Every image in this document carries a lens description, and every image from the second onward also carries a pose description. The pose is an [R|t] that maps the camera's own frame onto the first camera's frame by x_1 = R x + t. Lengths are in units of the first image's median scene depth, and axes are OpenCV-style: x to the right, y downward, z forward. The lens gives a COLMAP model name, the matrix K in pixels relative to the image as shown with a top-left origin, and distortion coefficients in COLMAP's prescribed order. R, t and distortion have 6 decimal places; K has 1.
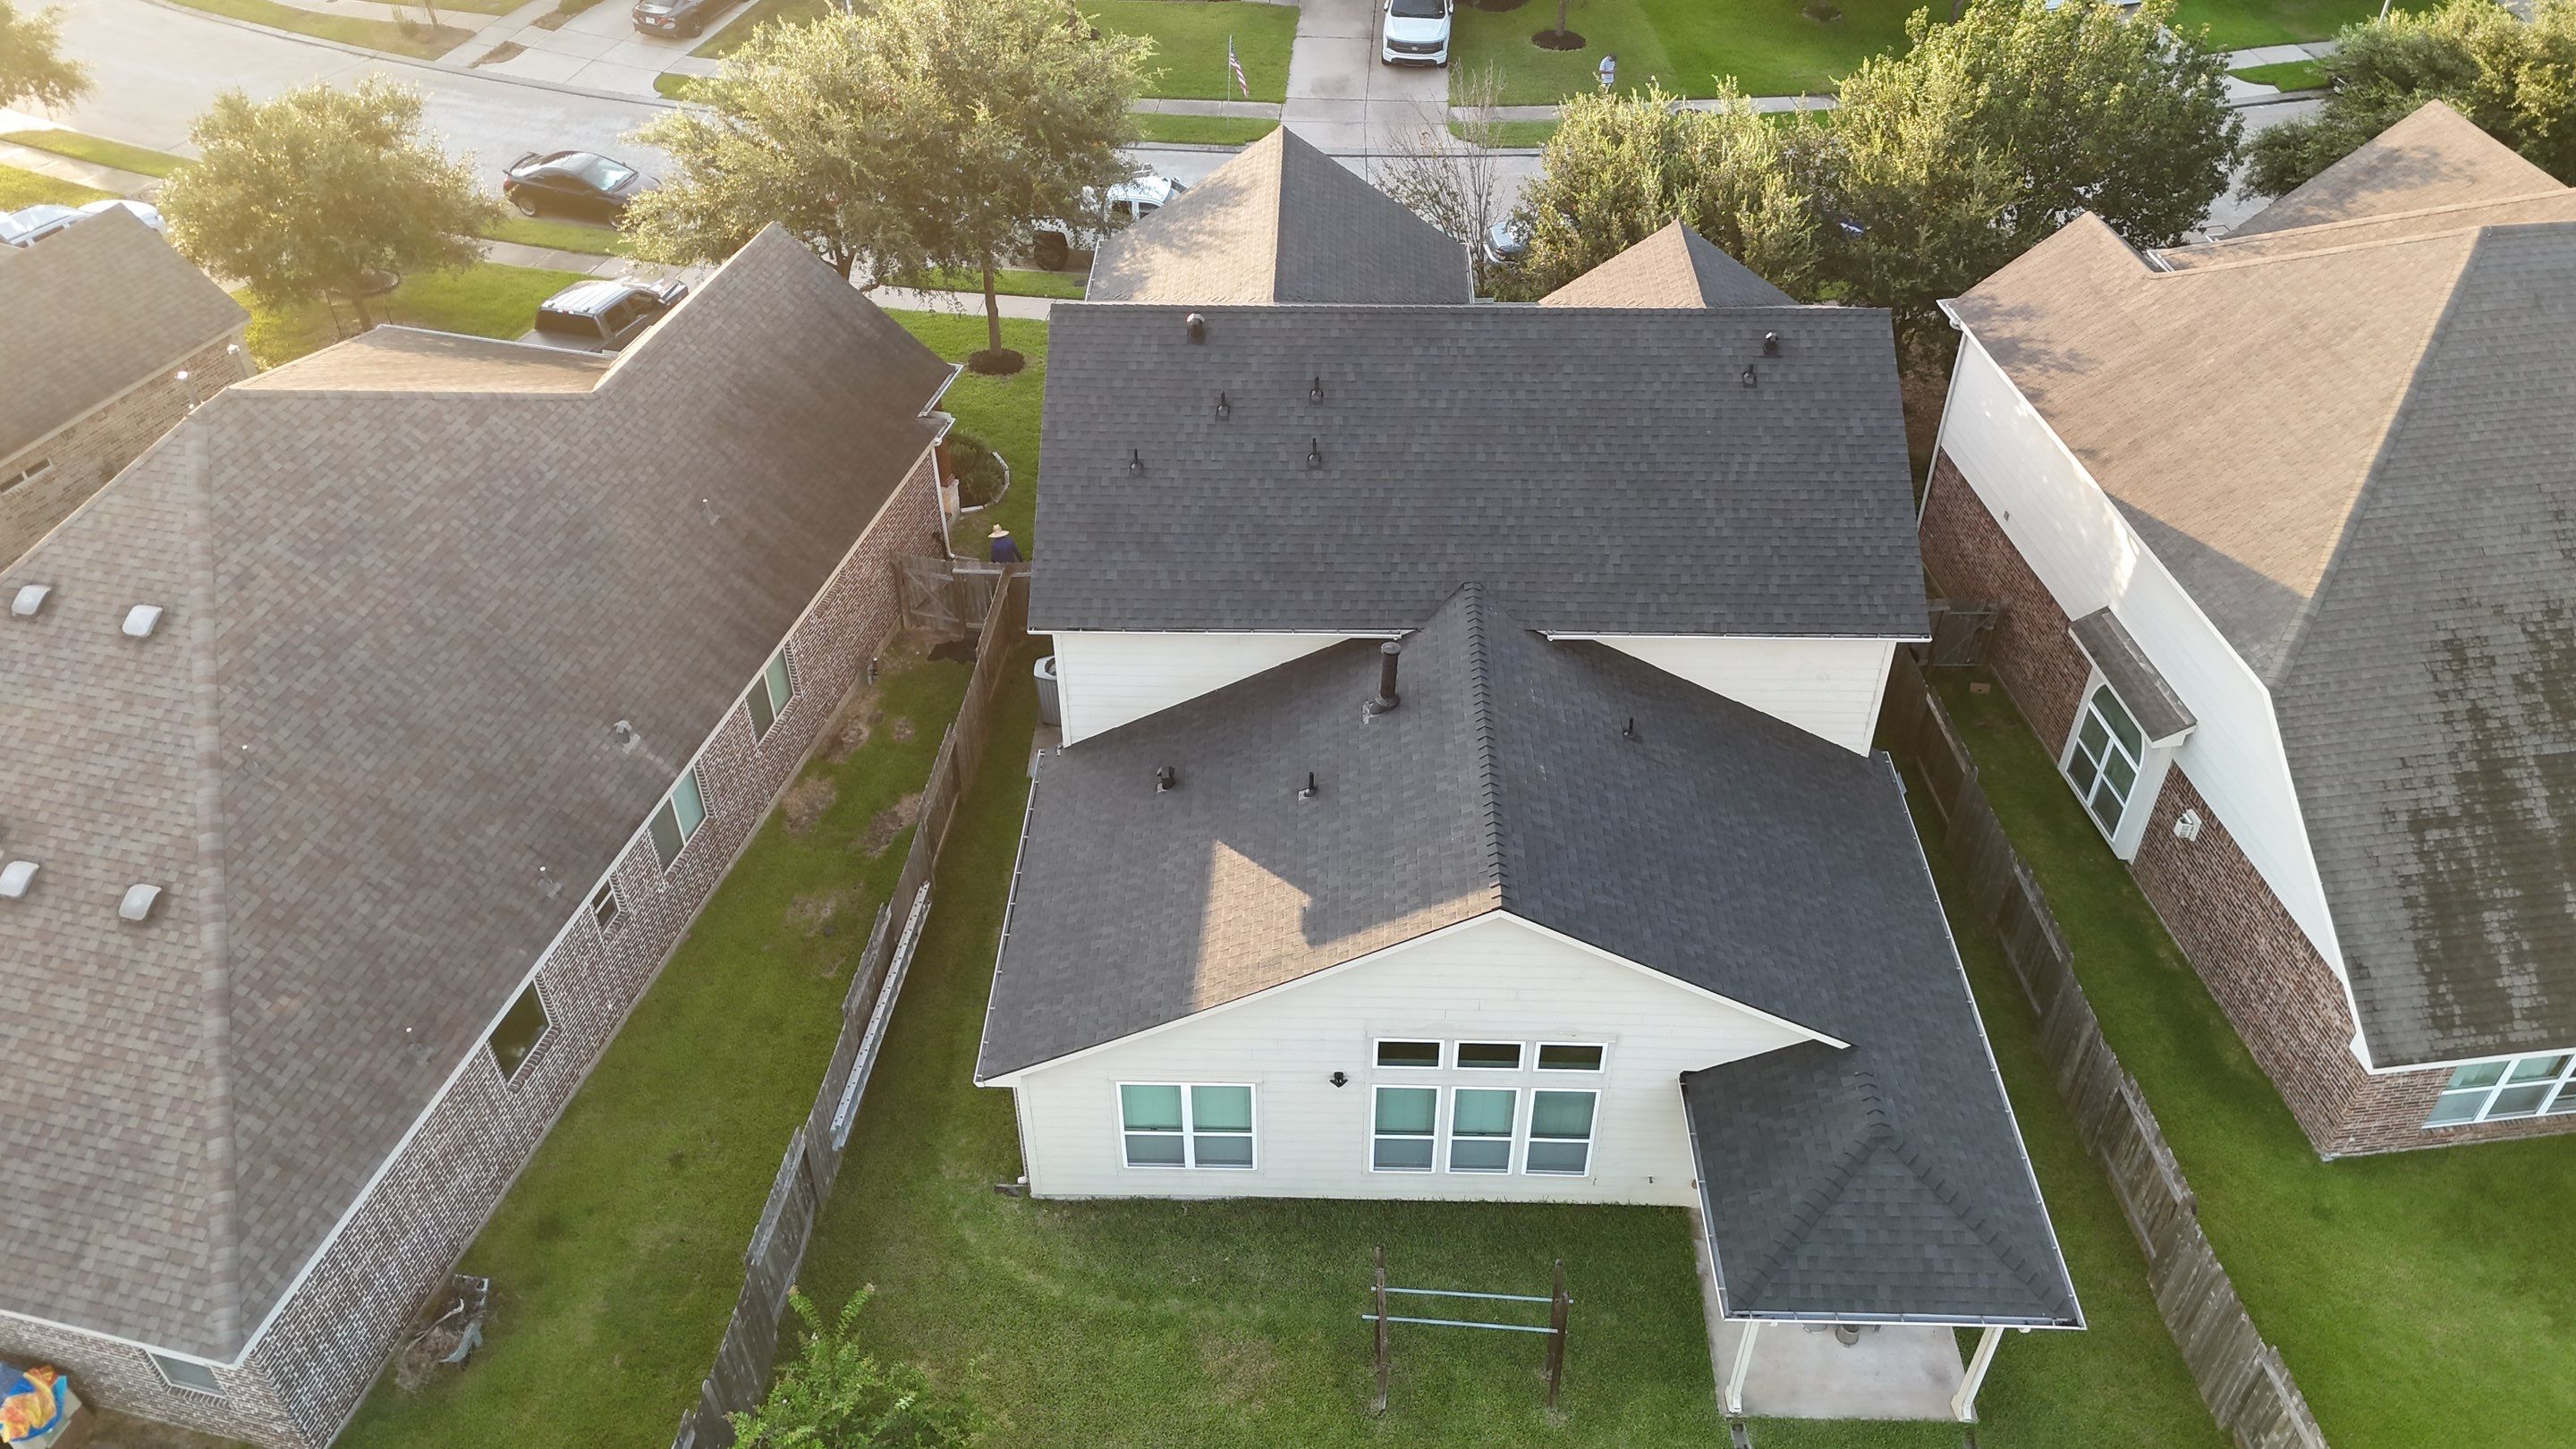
lens RADIAL K [[1900.5, 0, 1281.6], [0, 1900.5, 729.2], [0, 0, 1]] dist [0.064934, -0.070713]
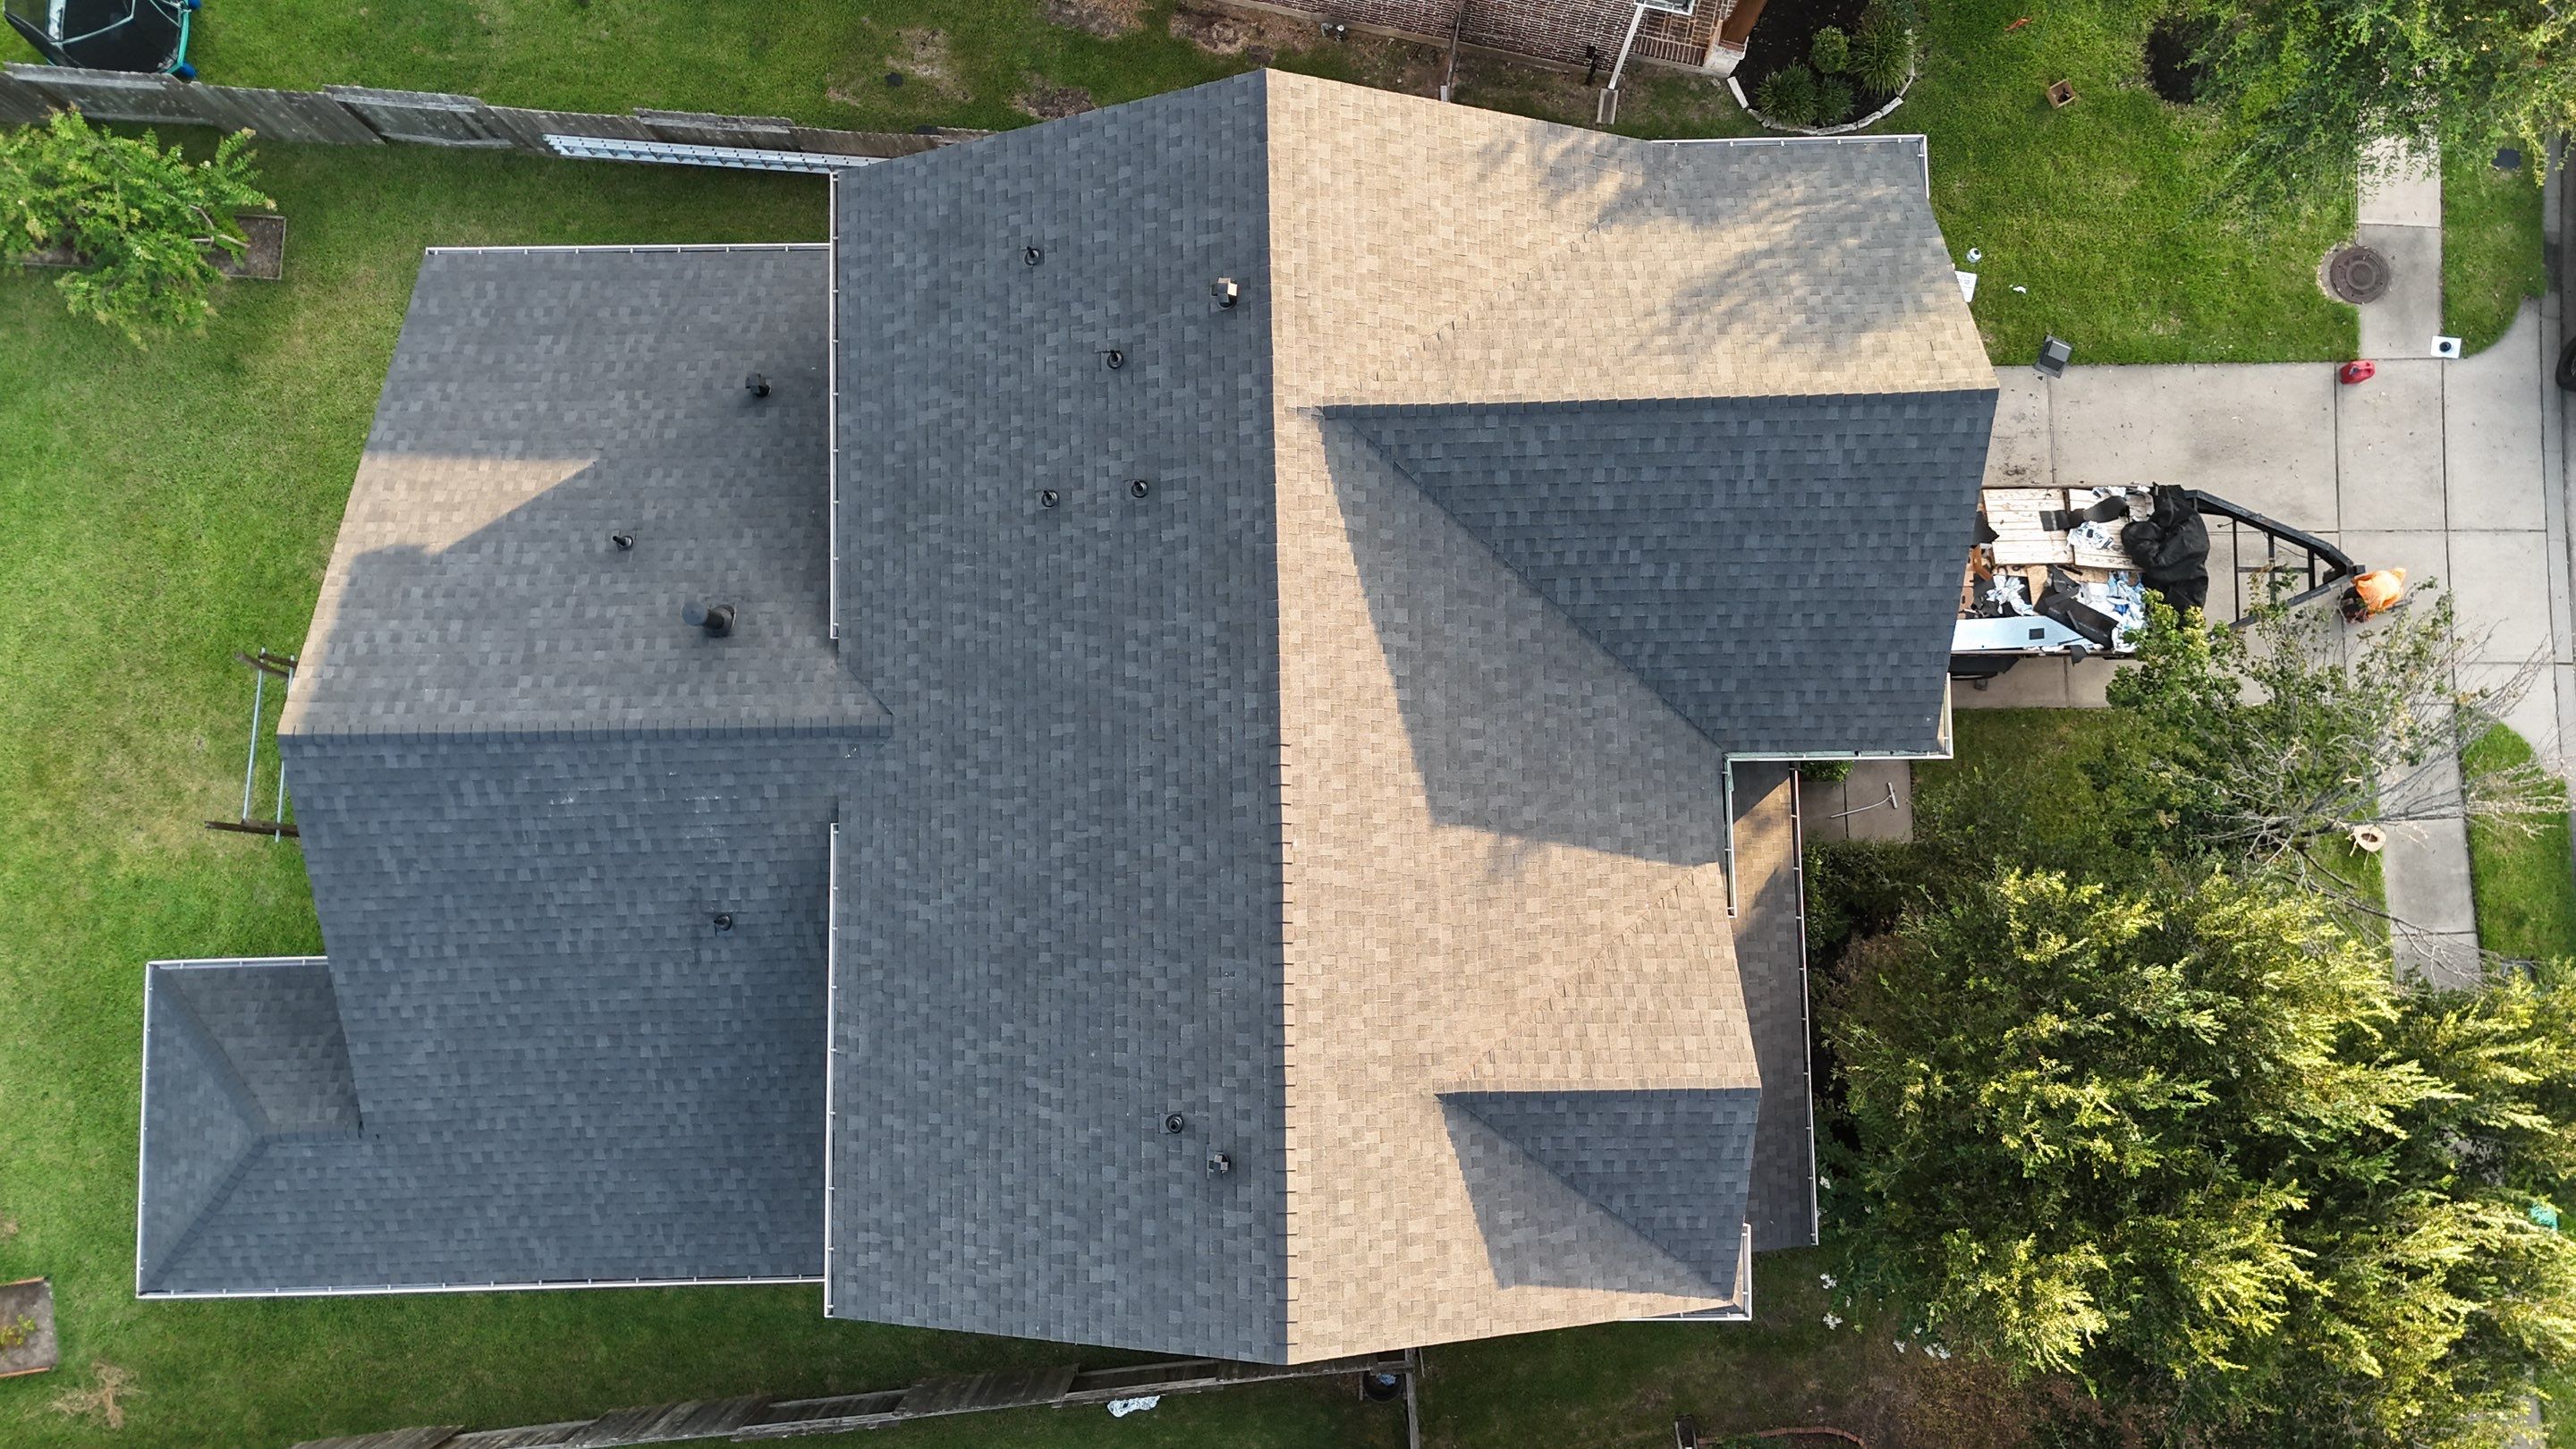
lens RADIAL K [[1900.5, 0, 1272.0], [0, 1900.5, 737.5], [0, 0, 1]] dist [0.064934, -0.070713]
pose [[0.040954, 0.995978, -0.079690, 0.170961], [-0.636410, 0.087487, 0.766374, -0.752330], [0.770263, 0.019329, 0.637433, 0.624483]]
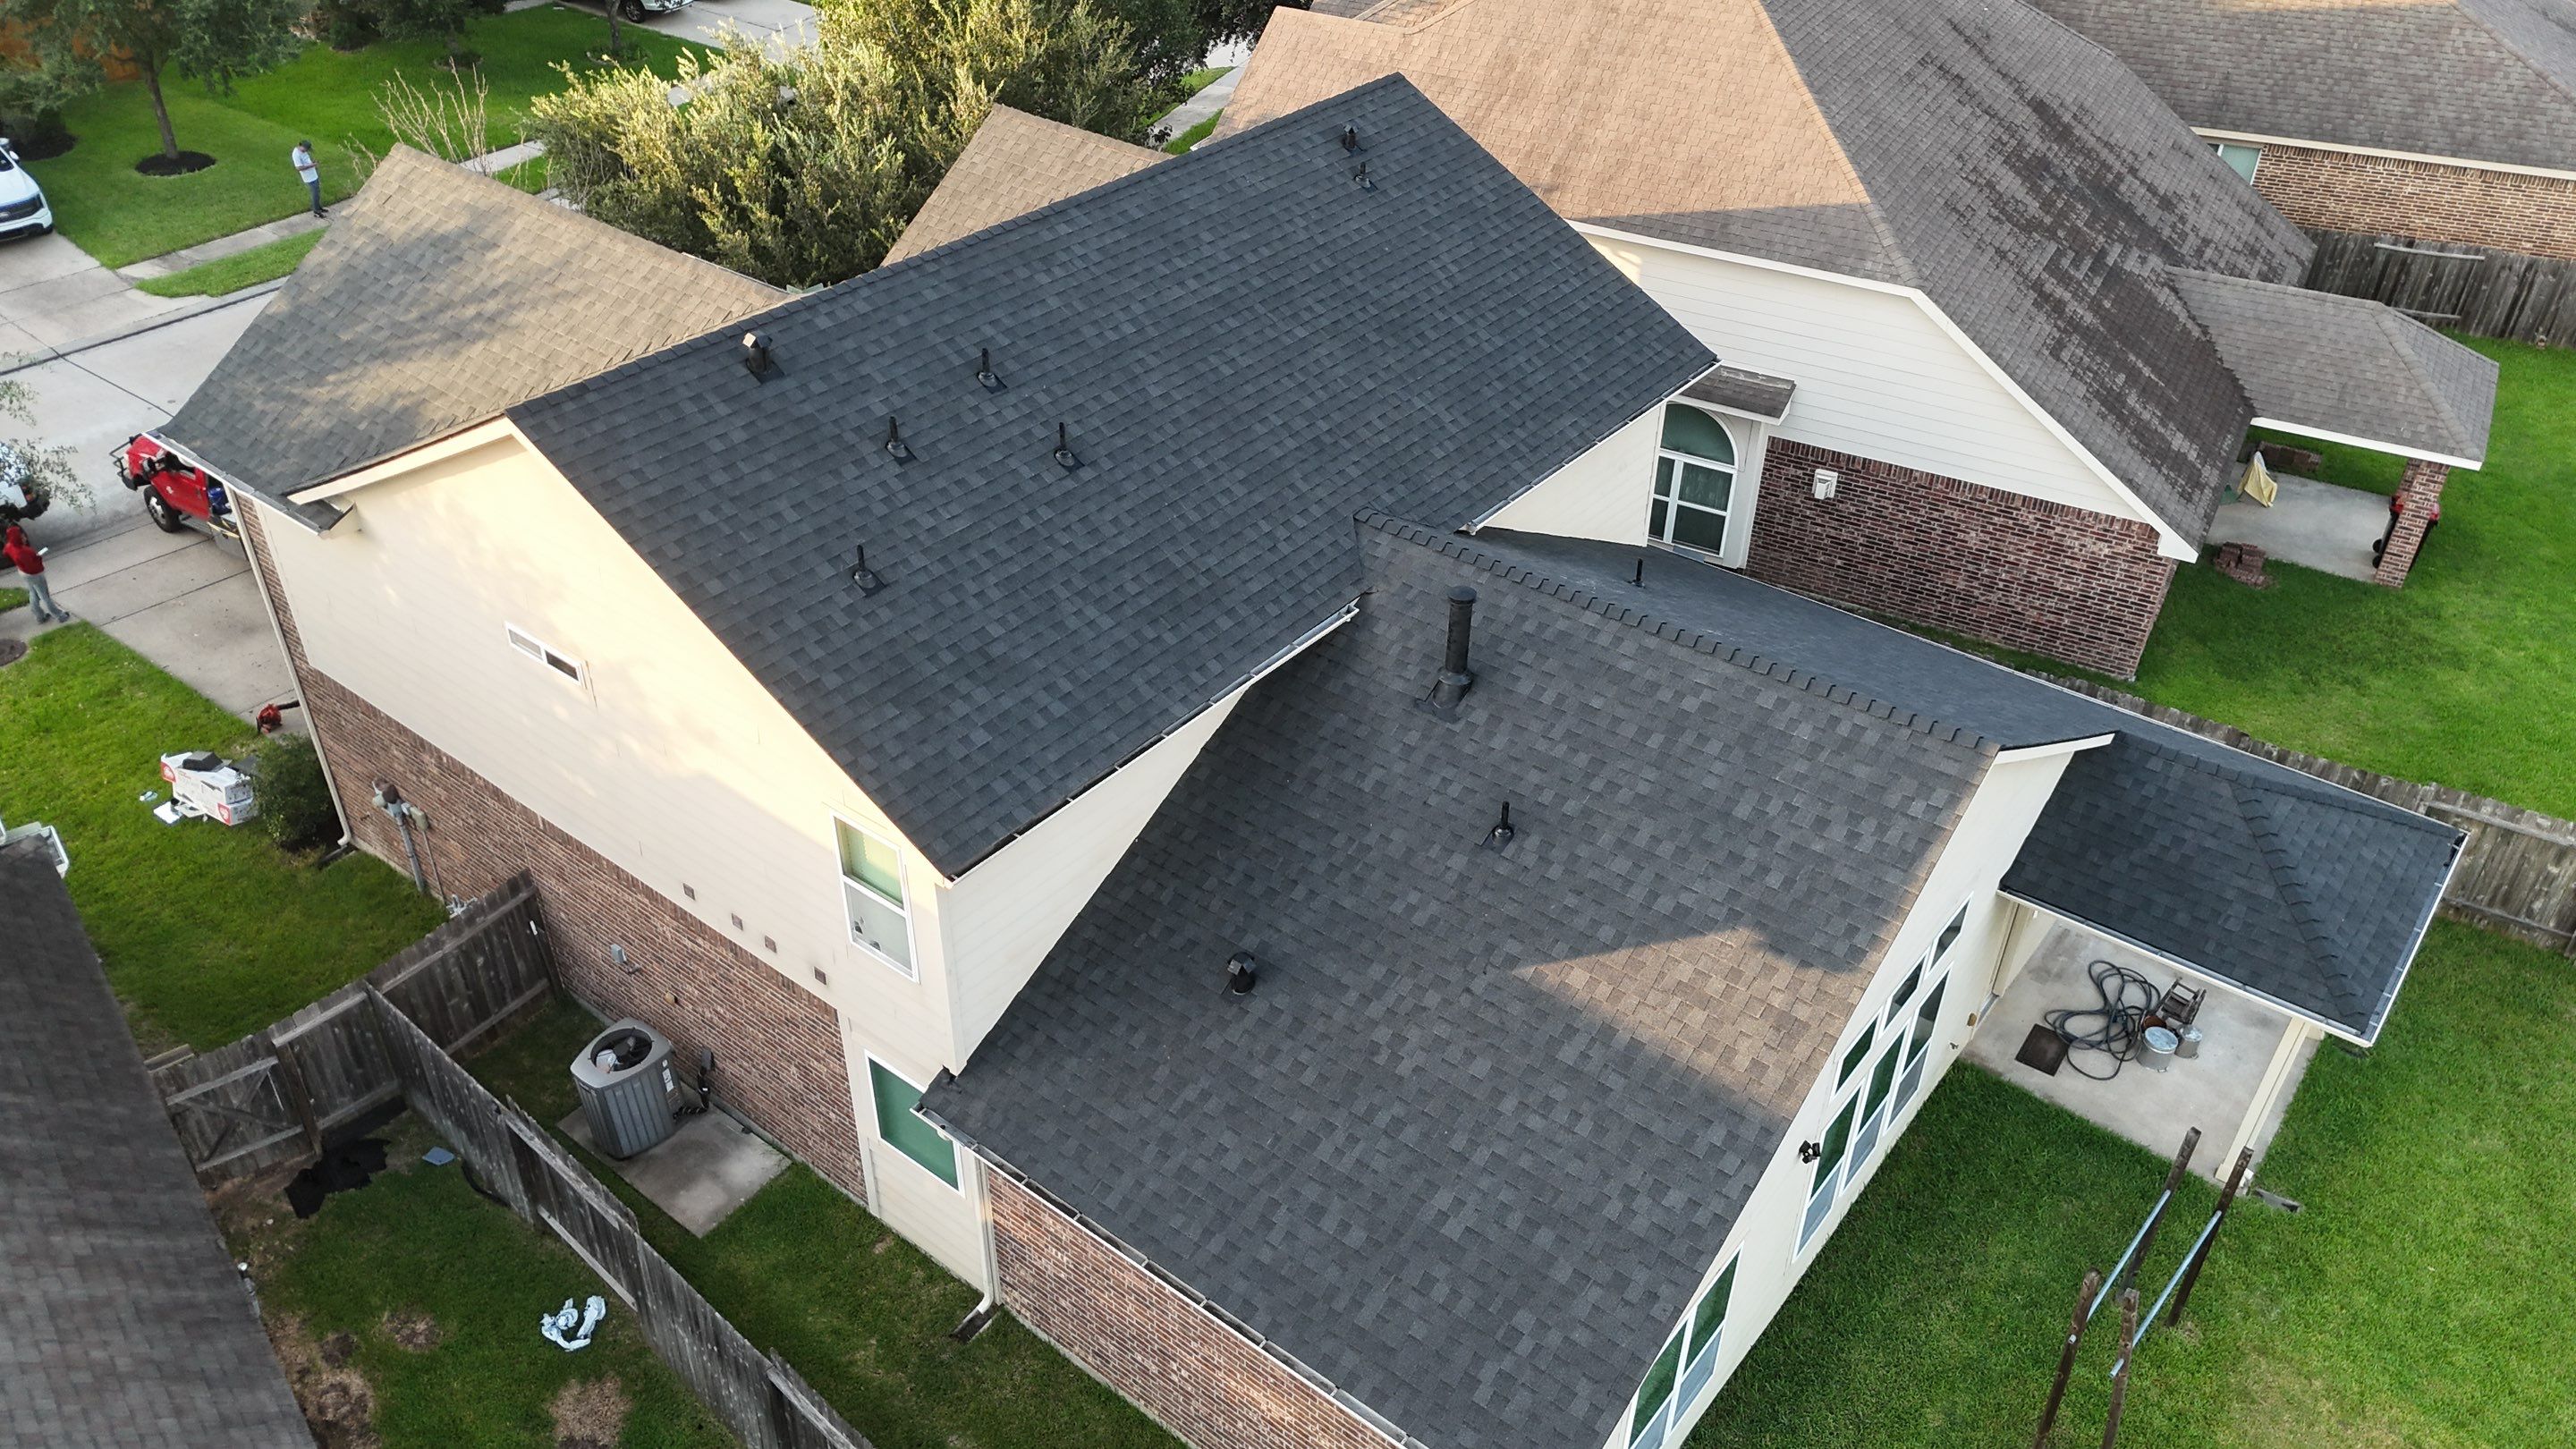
lens RADIAL K [[1900.5, 0, 1292.3], [0, 1900.5, 726.8], [0, 0, 1]] dist [0.064934, -0.070713]
pose [[0.599948, -0.448880, 0.662245, -0.412192], [0.501591, 0.855917, 0.125748, -0.108590], [-0.623273, 0.256734, 0.738660, 0.512302]]
